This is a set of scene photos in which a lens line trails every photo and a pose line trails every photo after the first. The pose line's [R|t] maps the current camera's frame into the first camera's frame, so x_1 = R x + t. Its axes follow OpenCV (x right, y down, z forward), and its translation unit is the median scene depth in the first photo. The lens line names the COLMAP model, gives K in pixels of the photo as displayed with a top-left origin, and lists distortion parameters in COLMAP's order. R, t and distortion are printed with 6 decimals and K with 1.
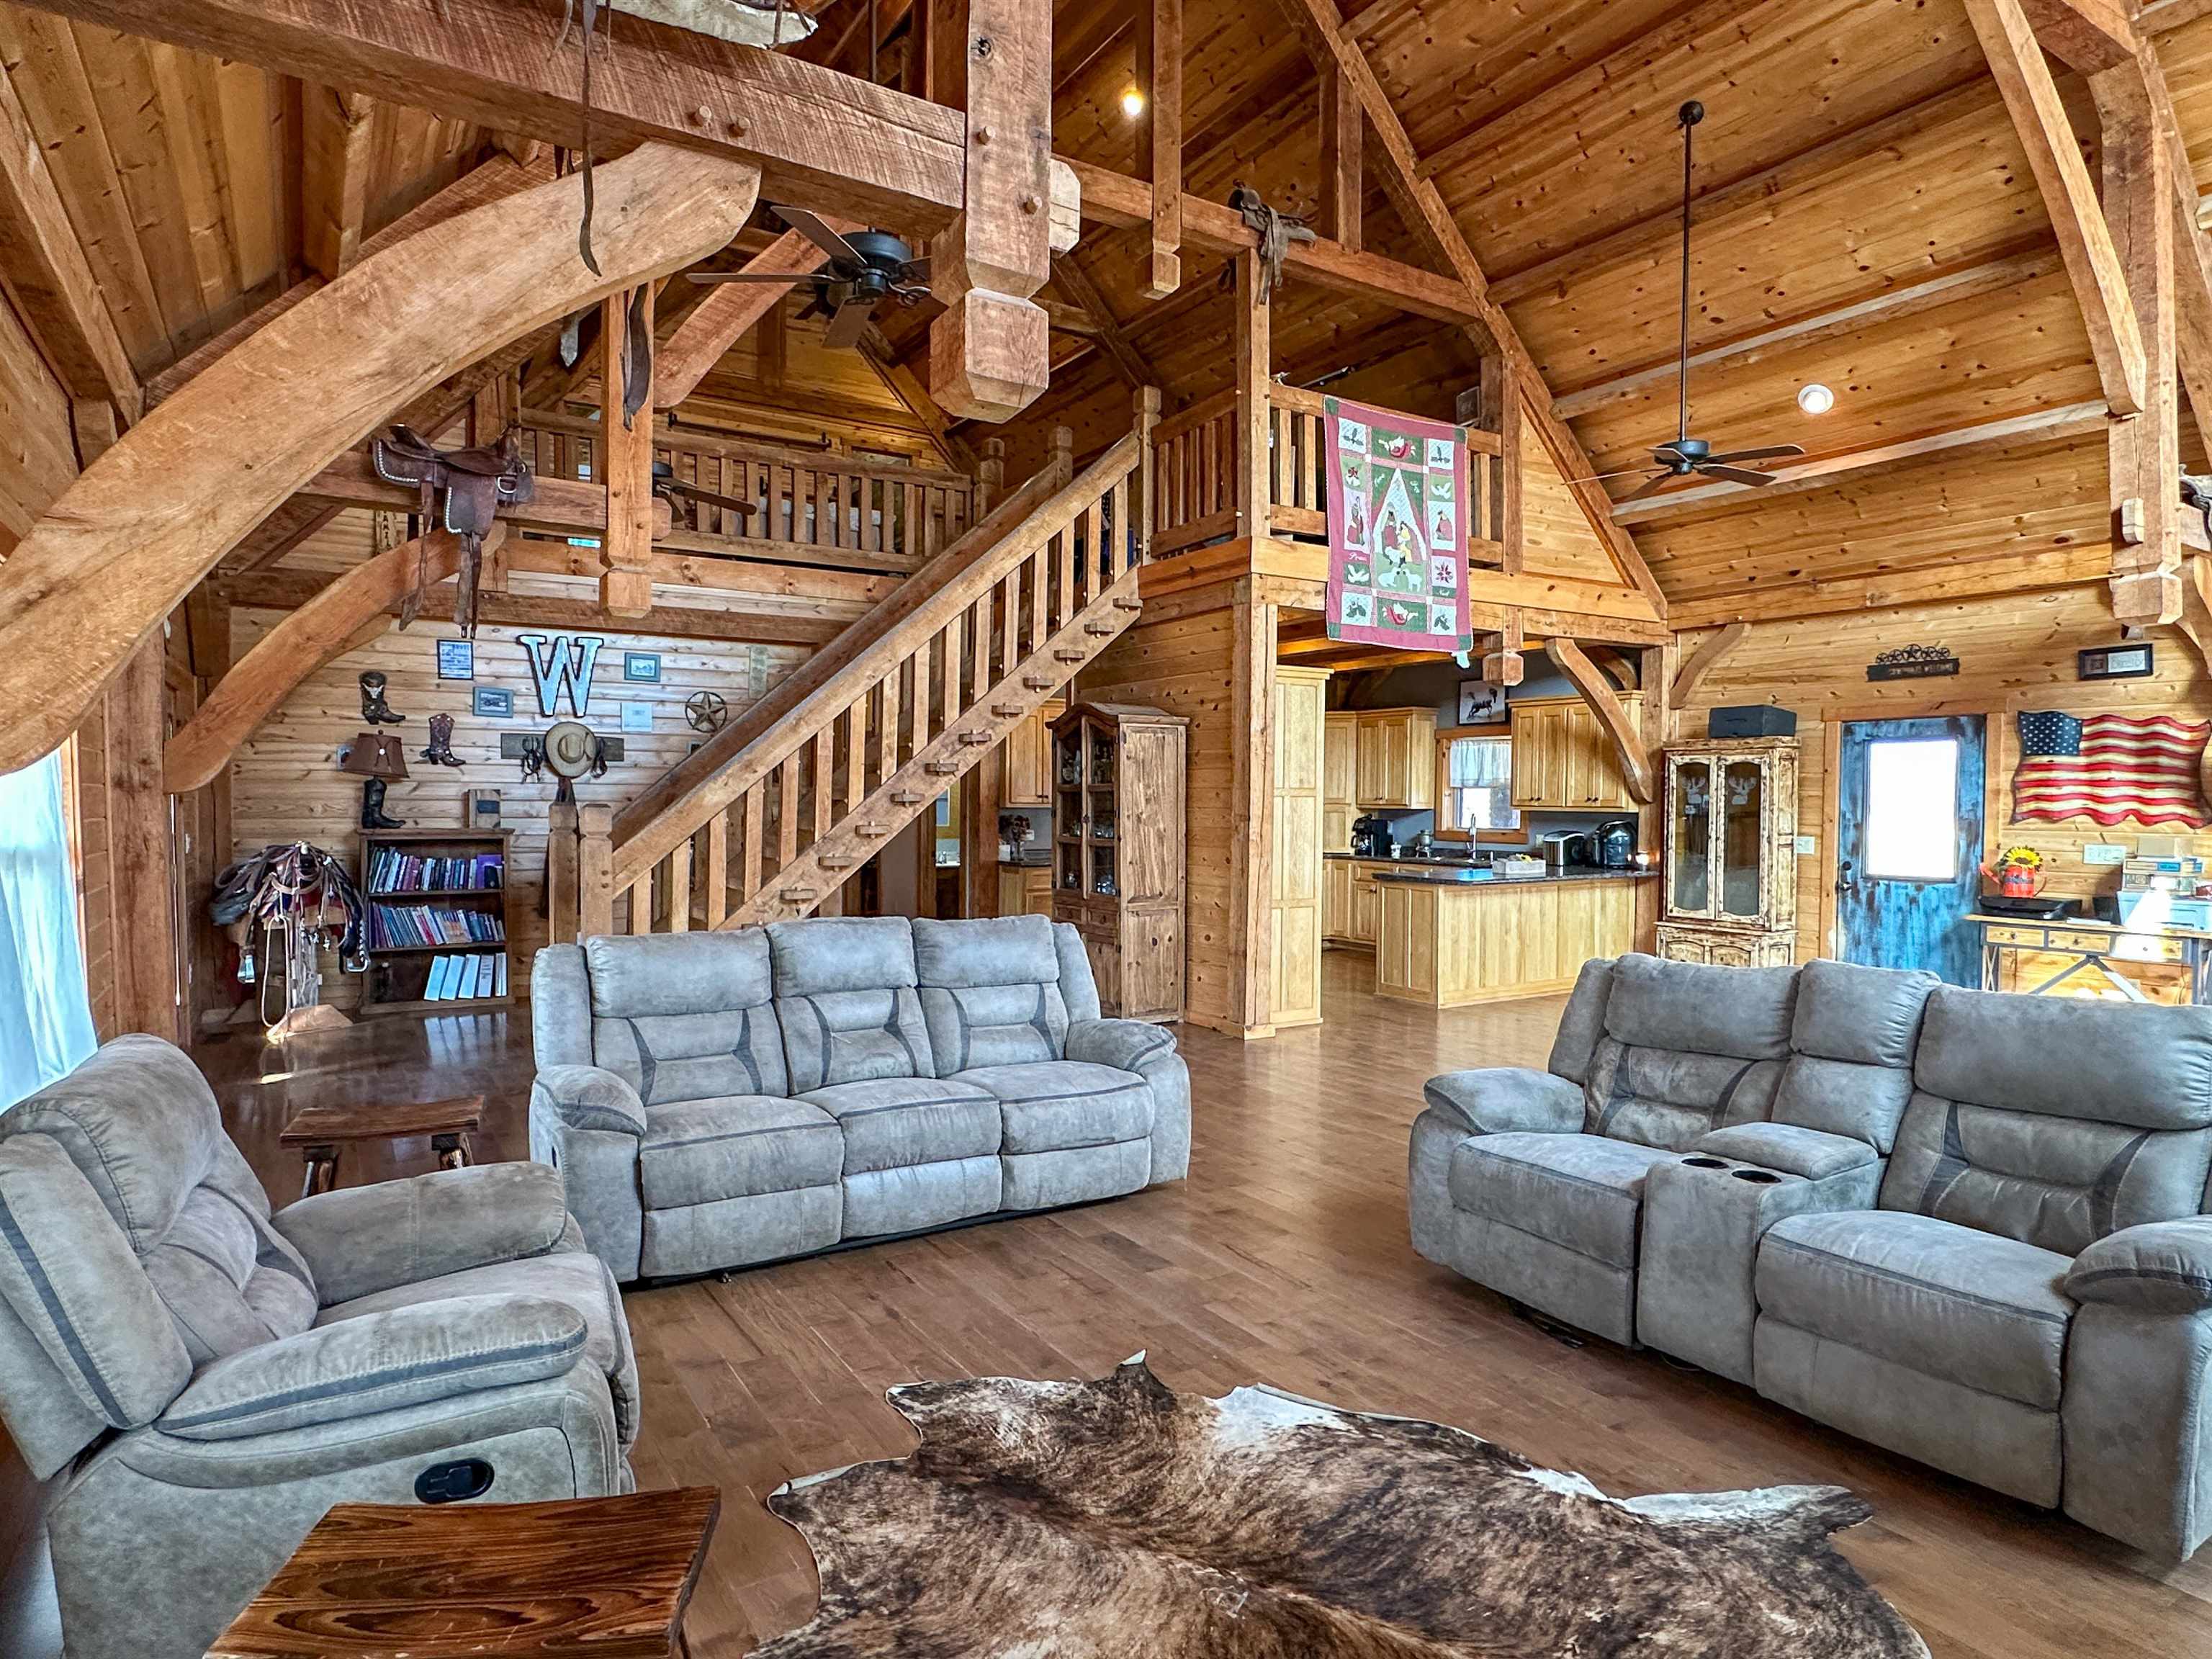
lens RADIAL K [[1294.3, 0, 1107.1], [0, 1294.3, 826.7], [0, 0, 1]] dist [0.002992, 0.000102]
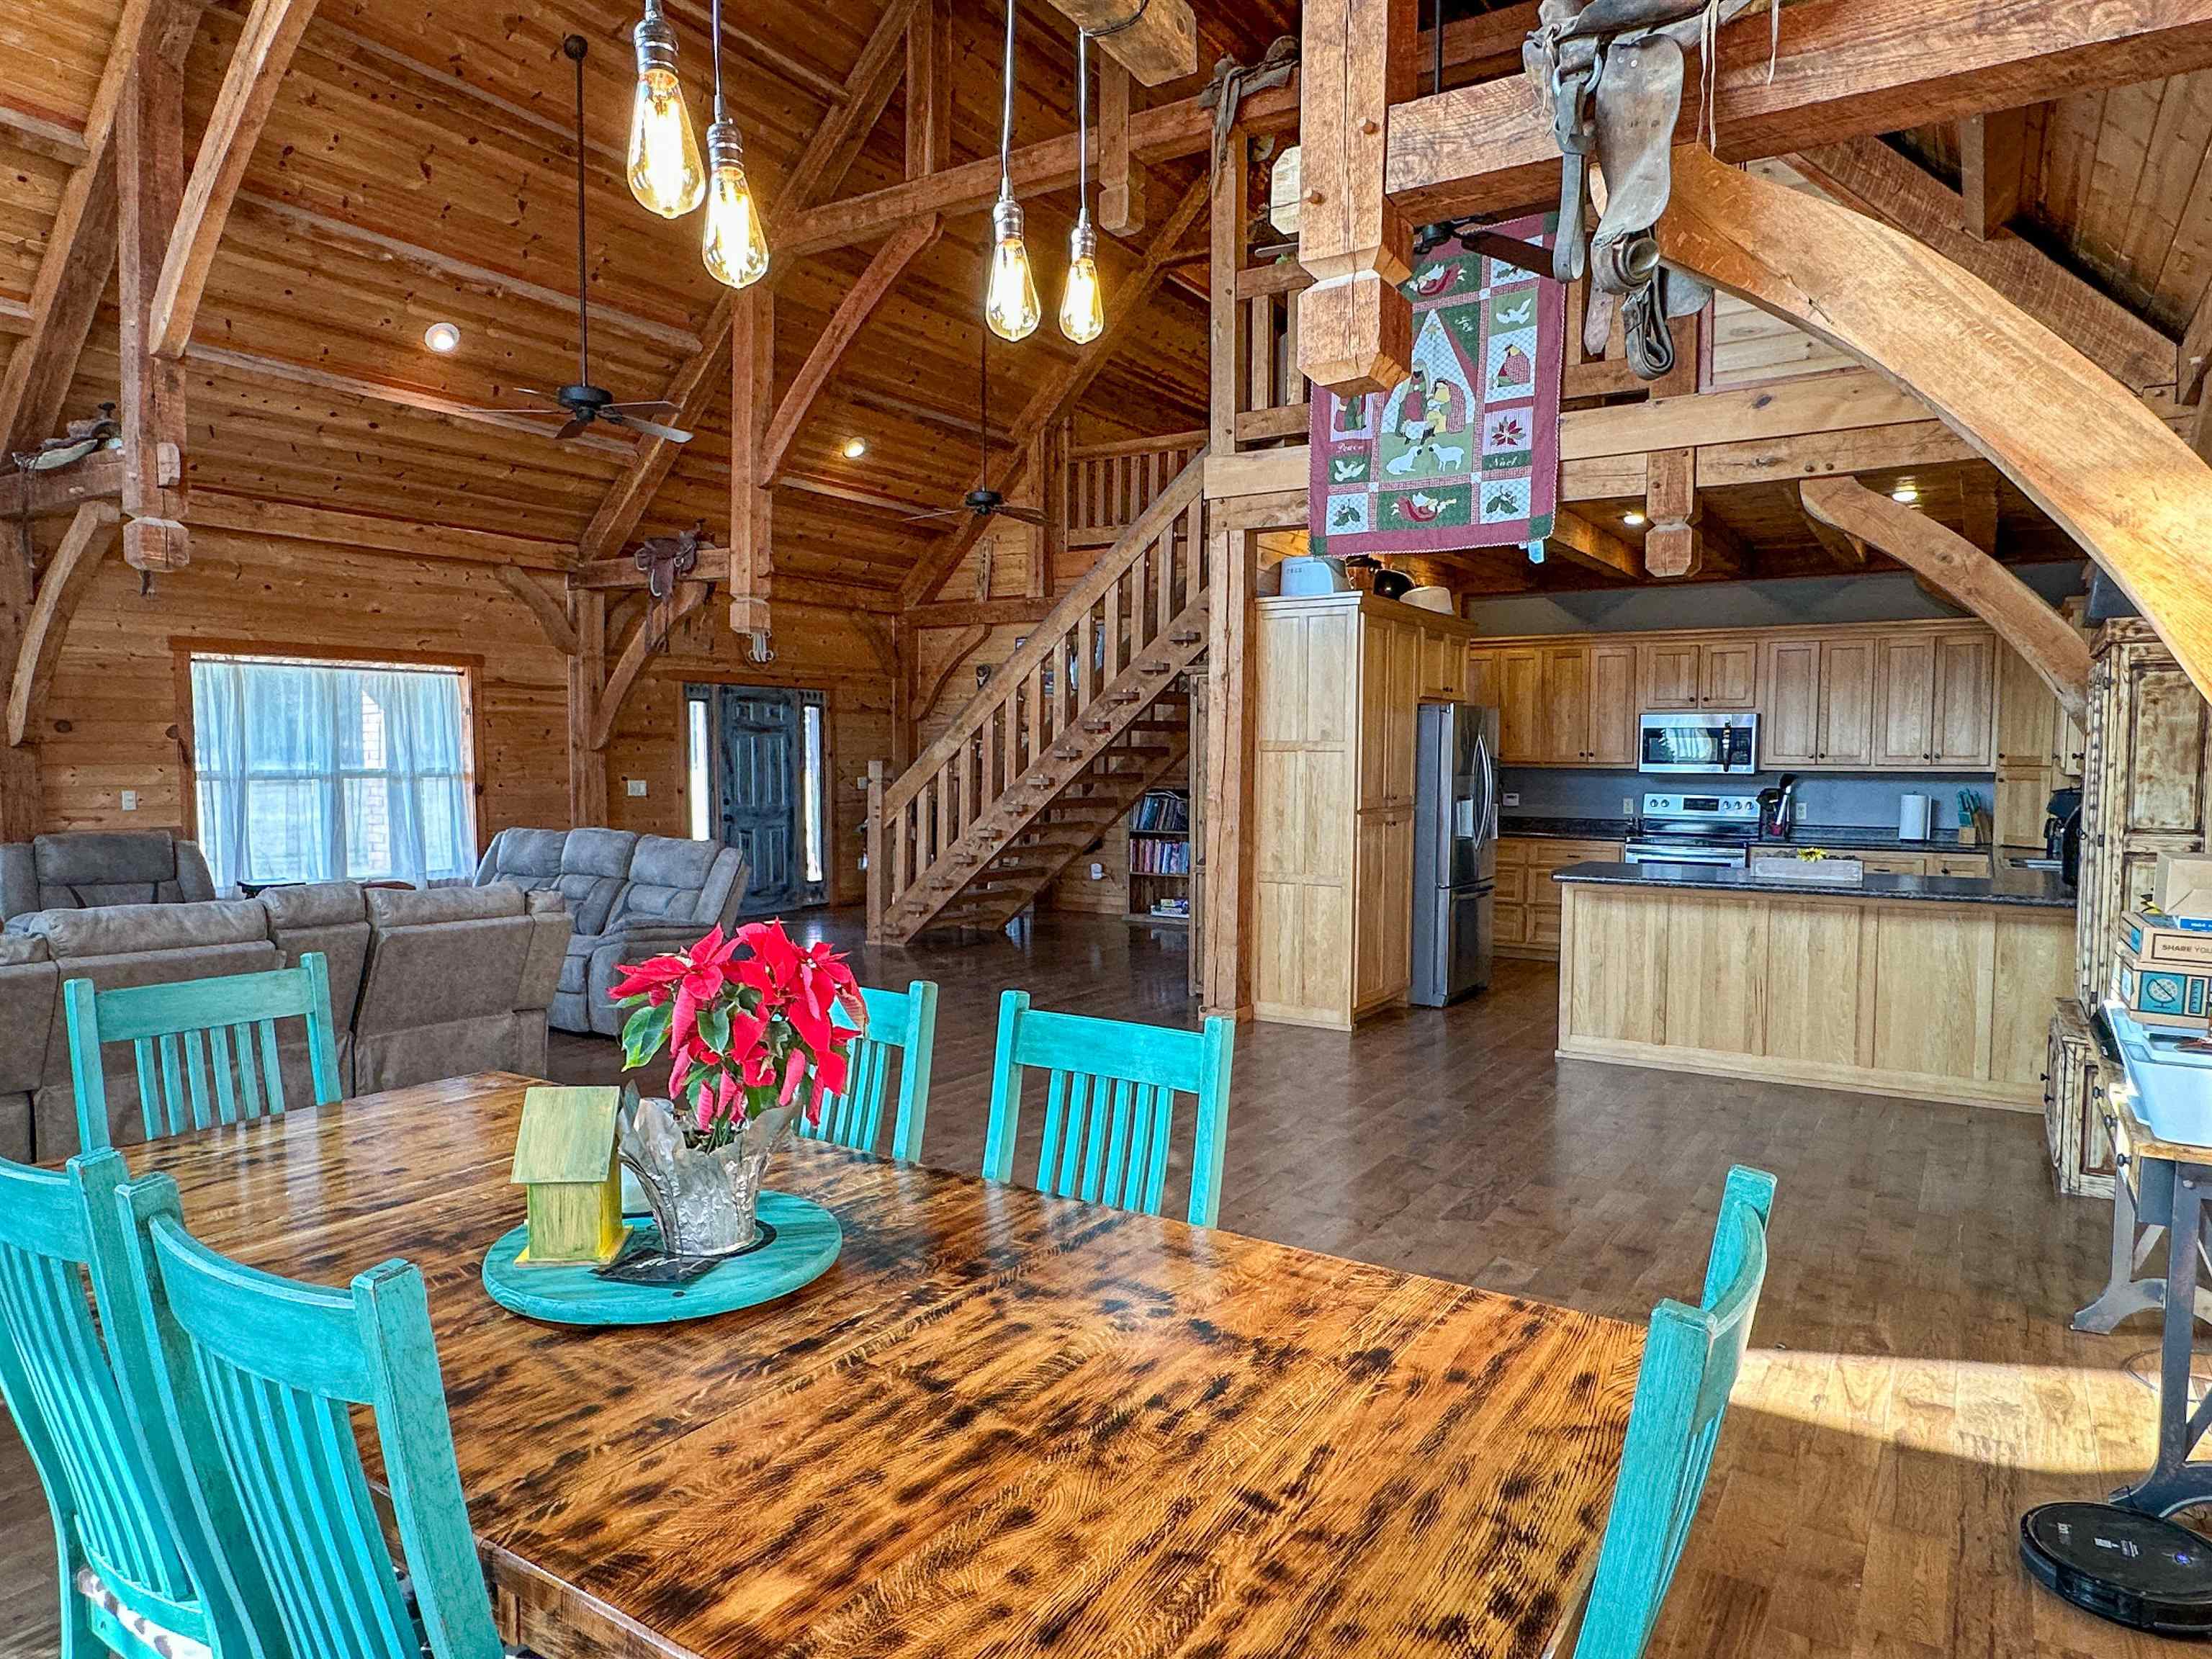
lens RADIAL K [[1348.0, 0, 1107.6], [0, 1348.0, 827.3], [0, 0, 1]] dist [-0.005169, -0.000350]
pose [[0.420142, 0.046989, -0.906241, 0.860682], [-0.022655, 0.998890, 0.041290, -0.007060], [0.907176, 0.003184, 0.420740, 0.505257]]
